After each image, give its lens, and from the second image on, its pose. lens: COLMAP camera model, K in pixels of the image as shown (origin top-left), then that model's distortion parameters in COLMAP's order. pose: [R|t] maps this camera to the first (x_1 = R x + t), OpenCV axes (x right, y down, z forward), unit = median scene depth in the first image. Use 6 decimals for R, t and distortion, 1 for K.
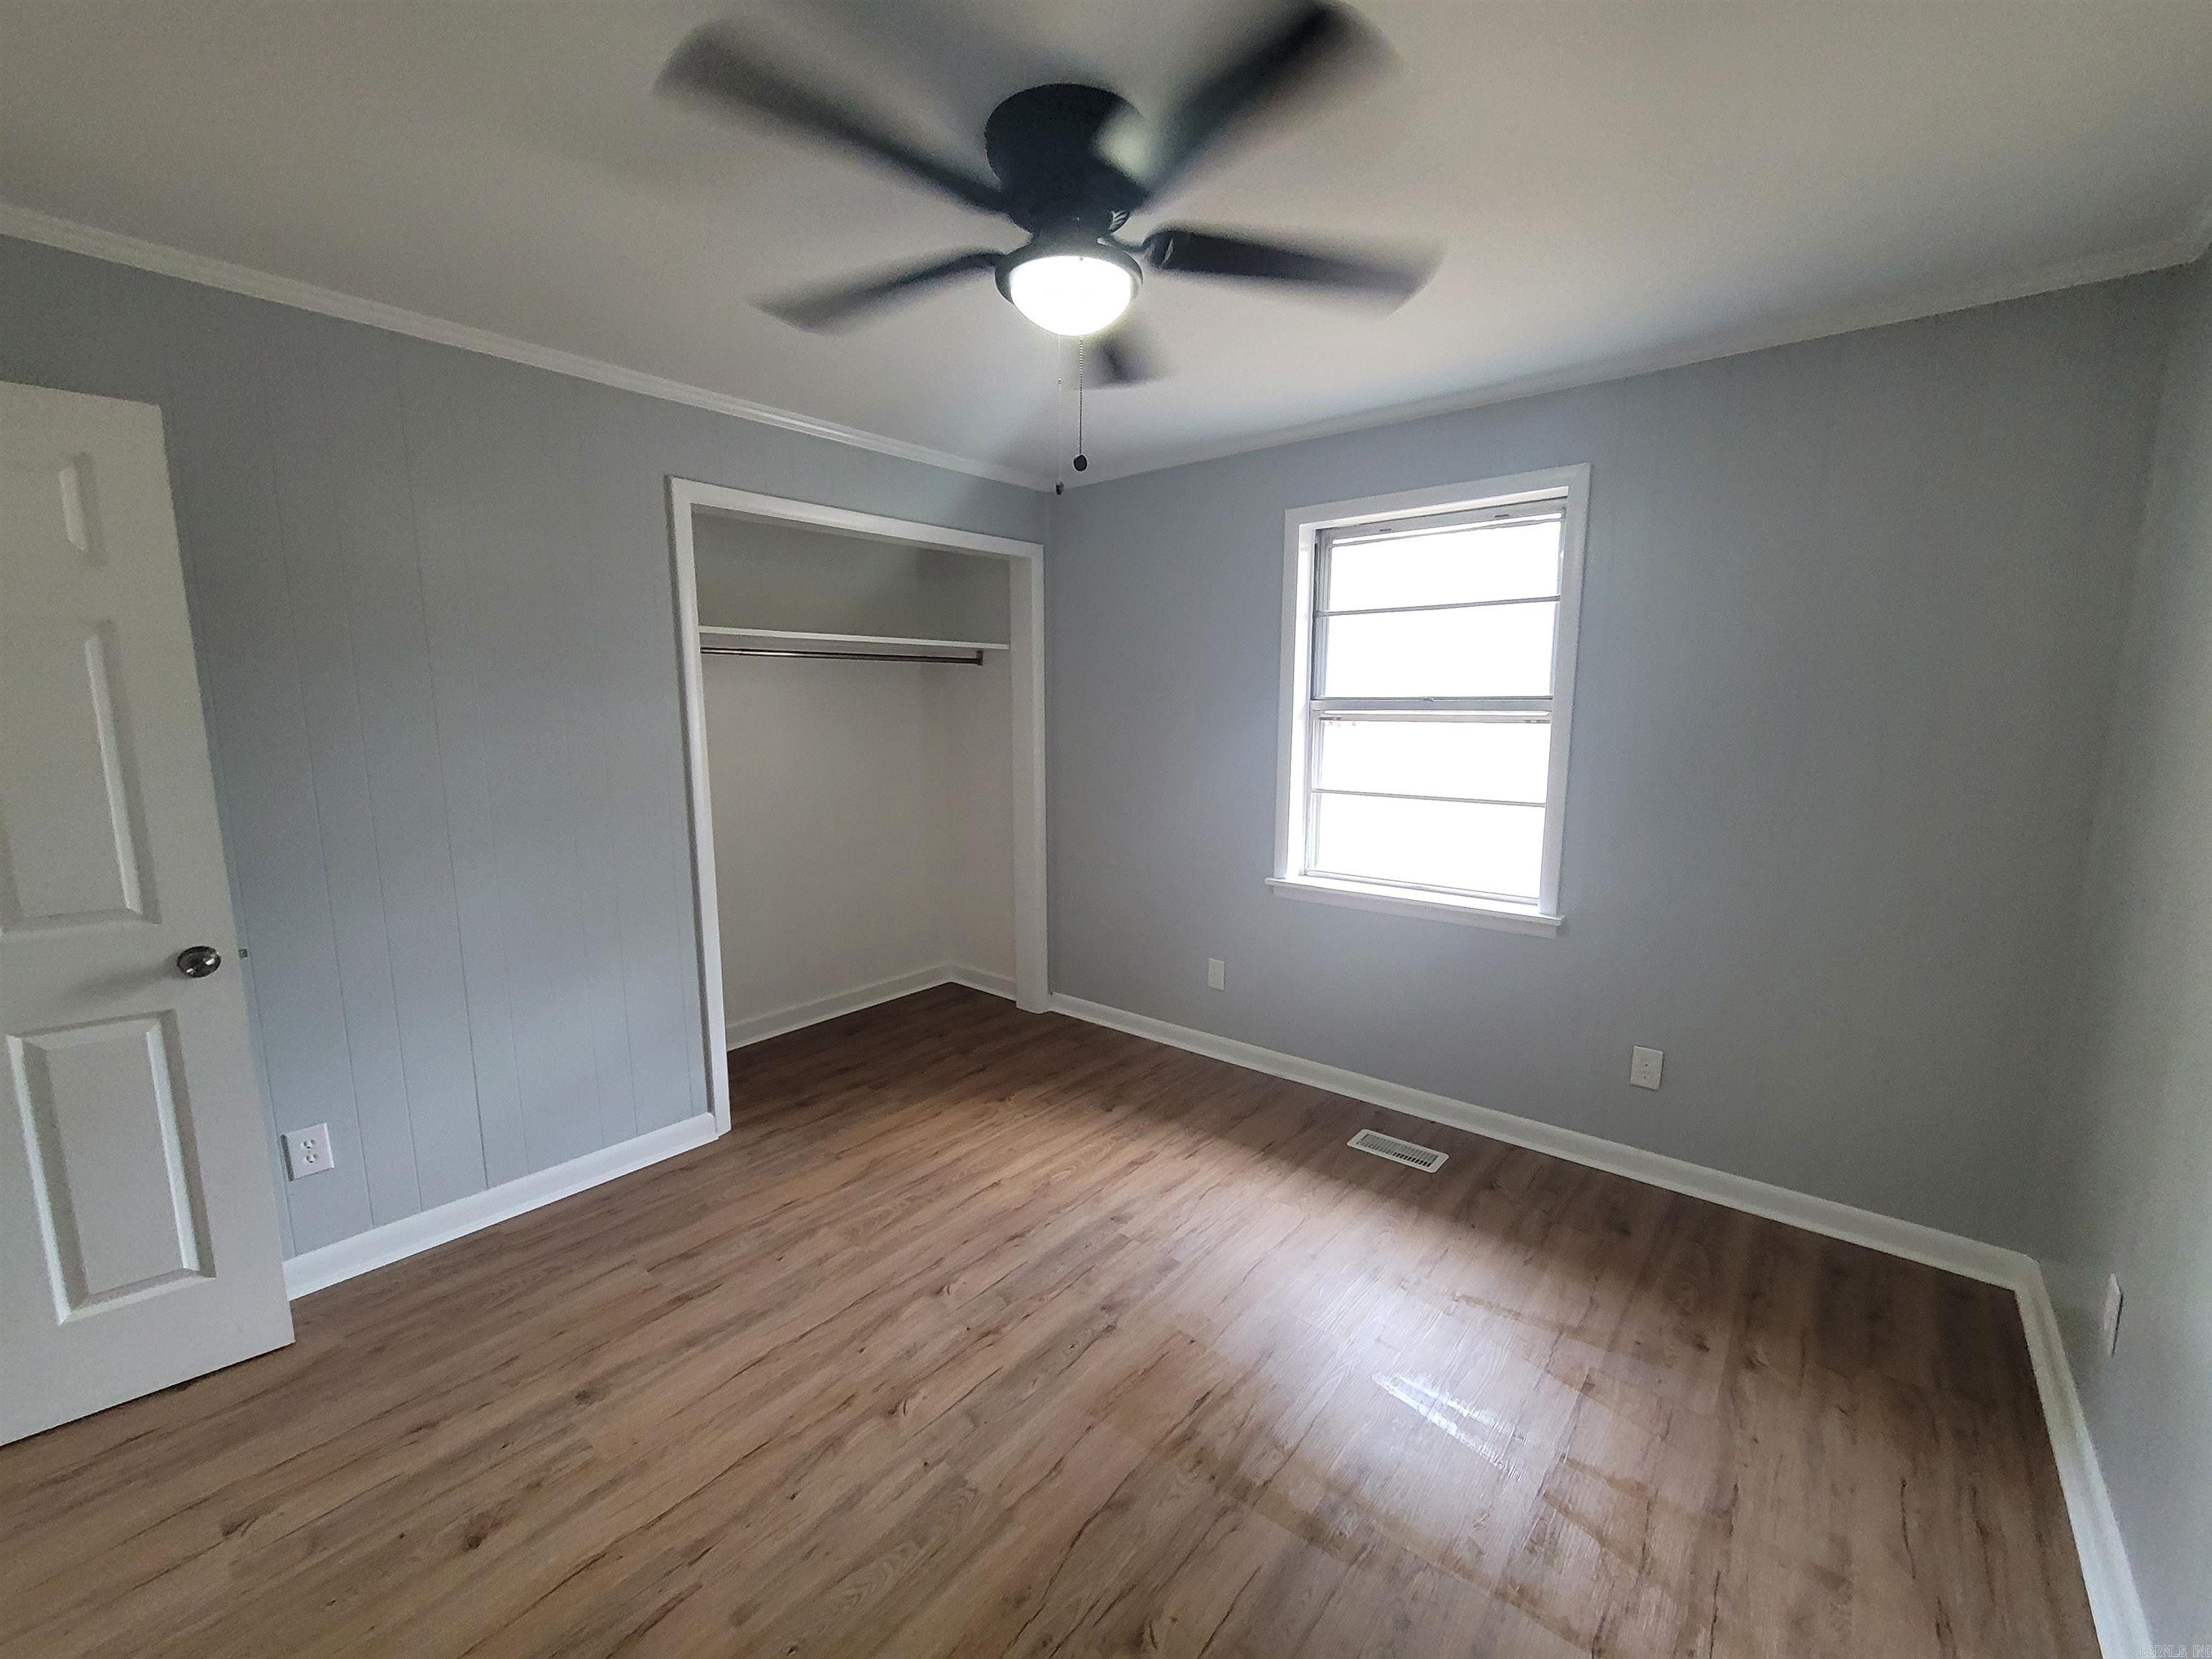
lens RADIAL K [[902.8, 0, 1118.1], [0, 902.8, 844.3], [0, 0, 1]] dist [0.000822, 0.000691]
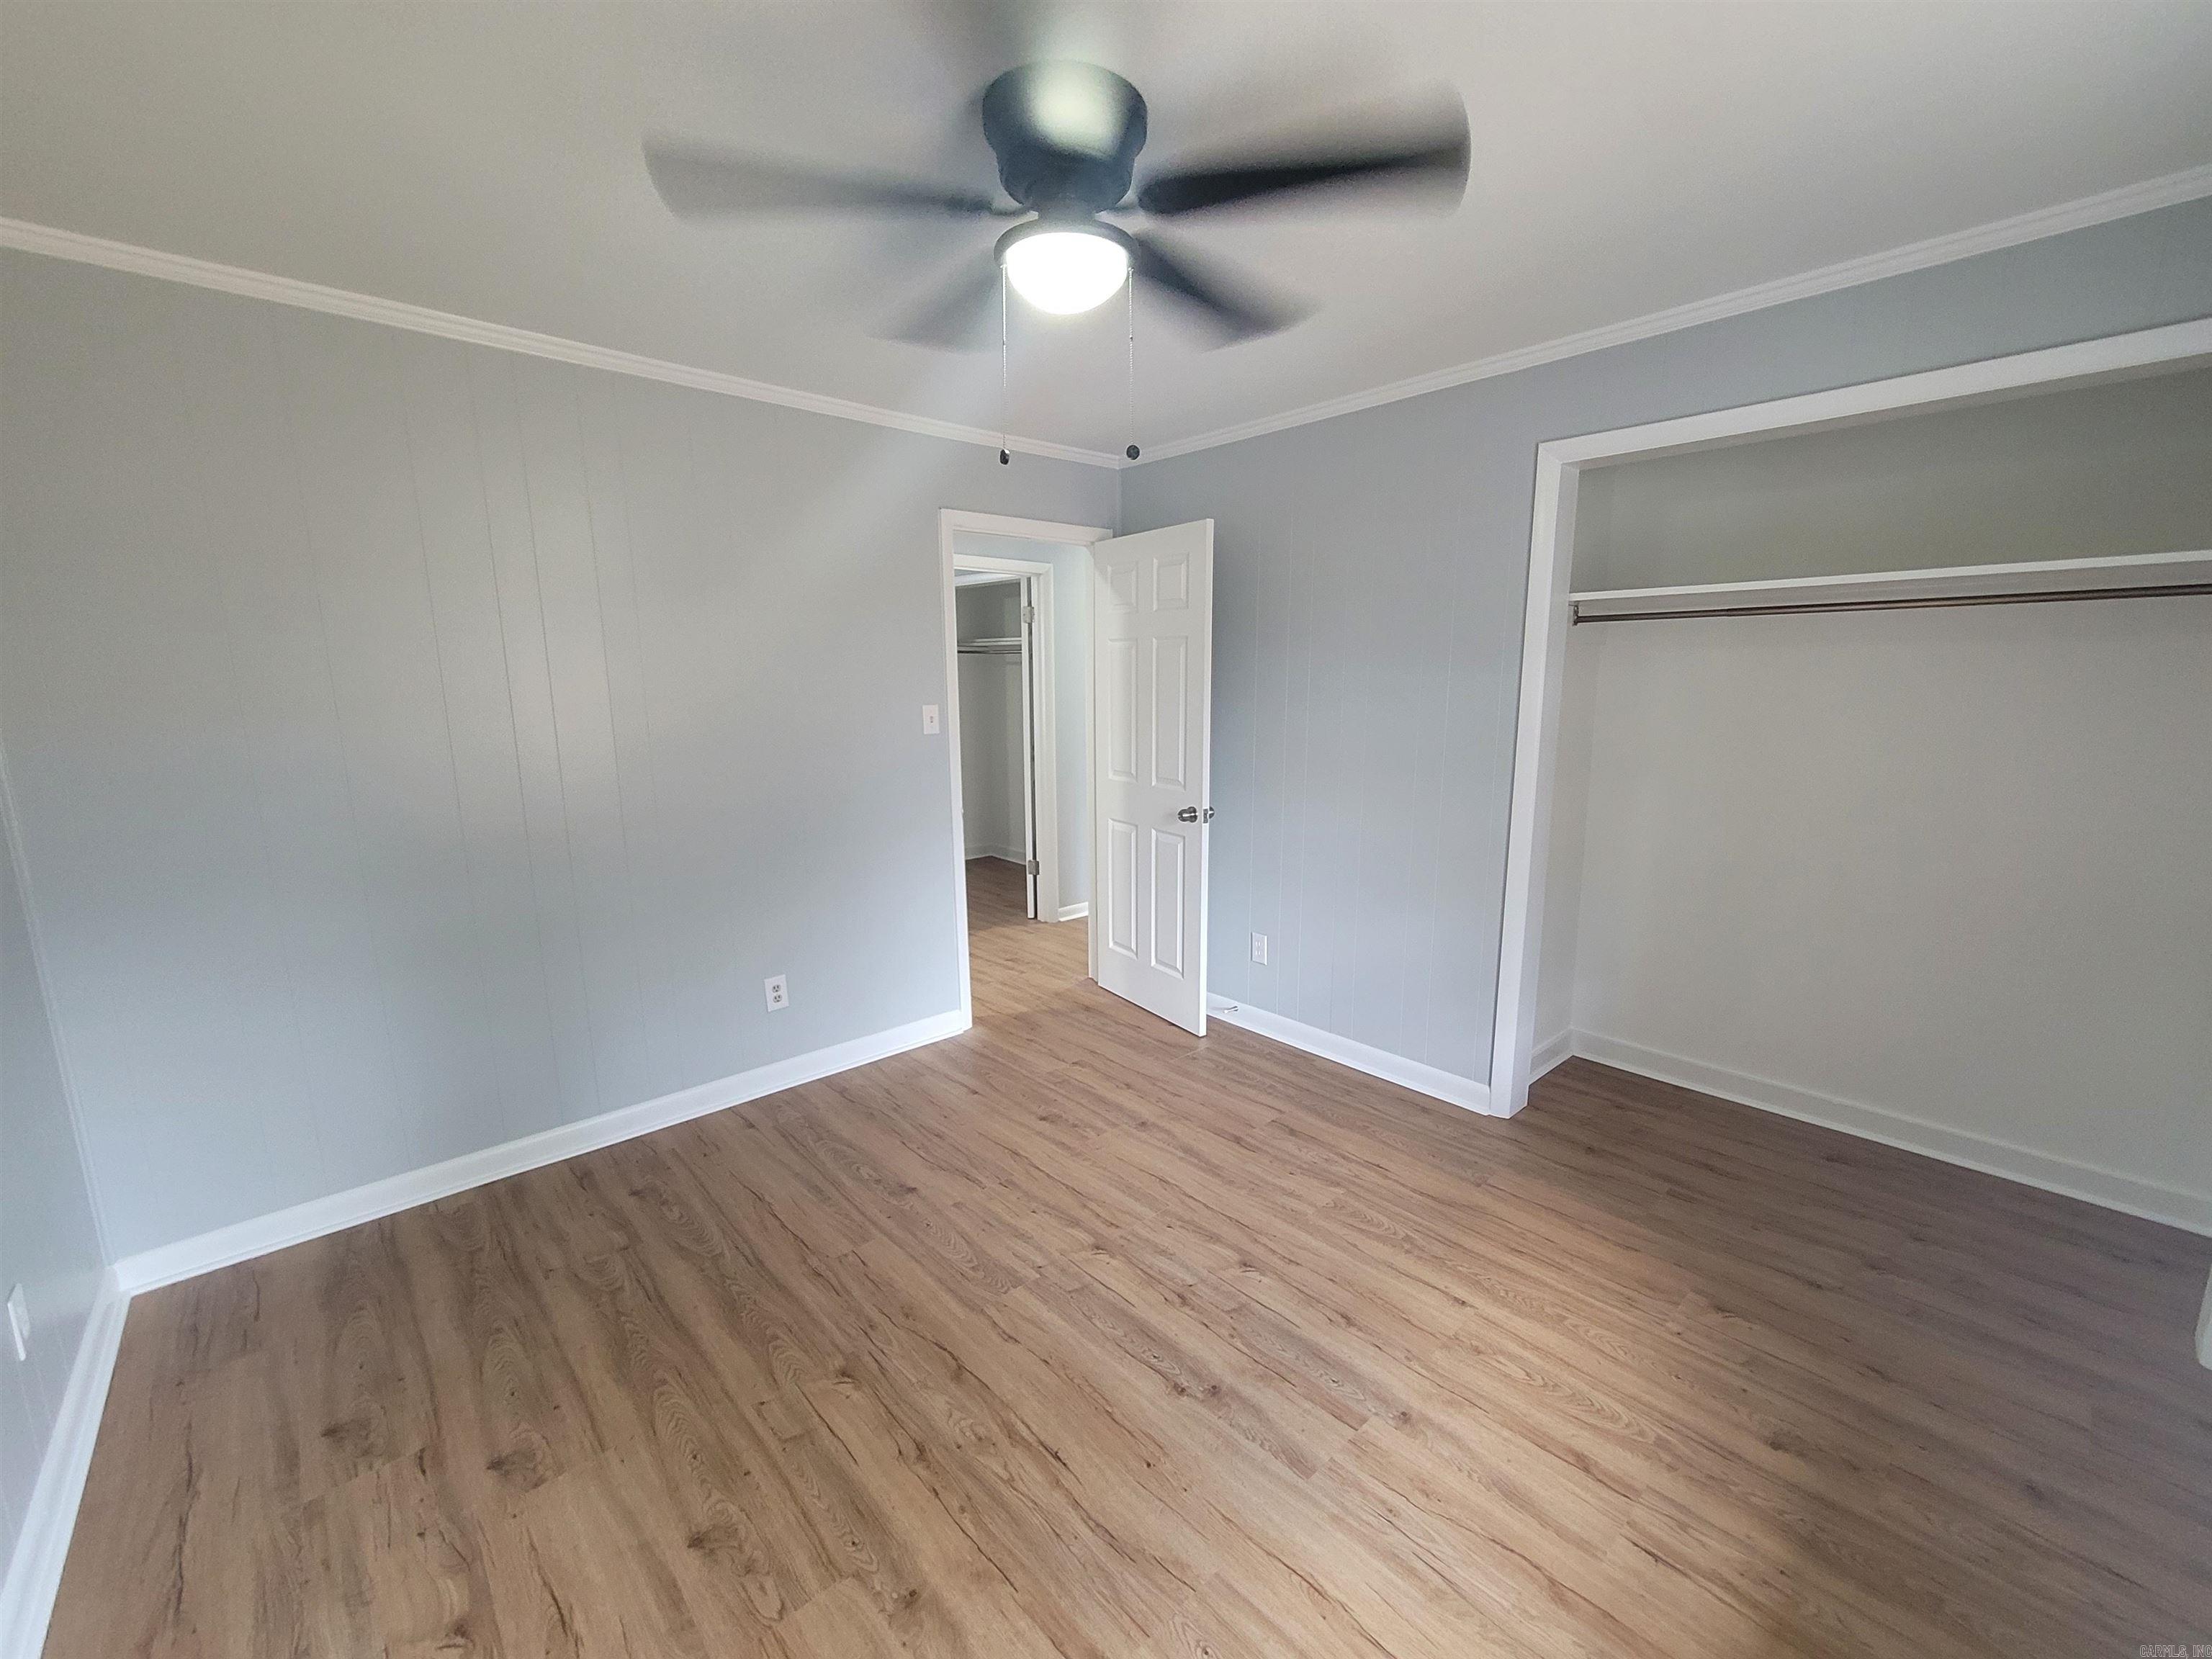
lens RADIAL K [[902.8, 0, 1114.1], [0, 902.8, 830.3], [0, 0, 1]] dist [0.000822, 0.000691]
pose [[-0.143729, 0.165899, -0.975612, 0.681694], [-0.149085, 0.970967, 0.187072, -0.133361], [0.978323, 0.172337, -0.114823, 0.834631]]
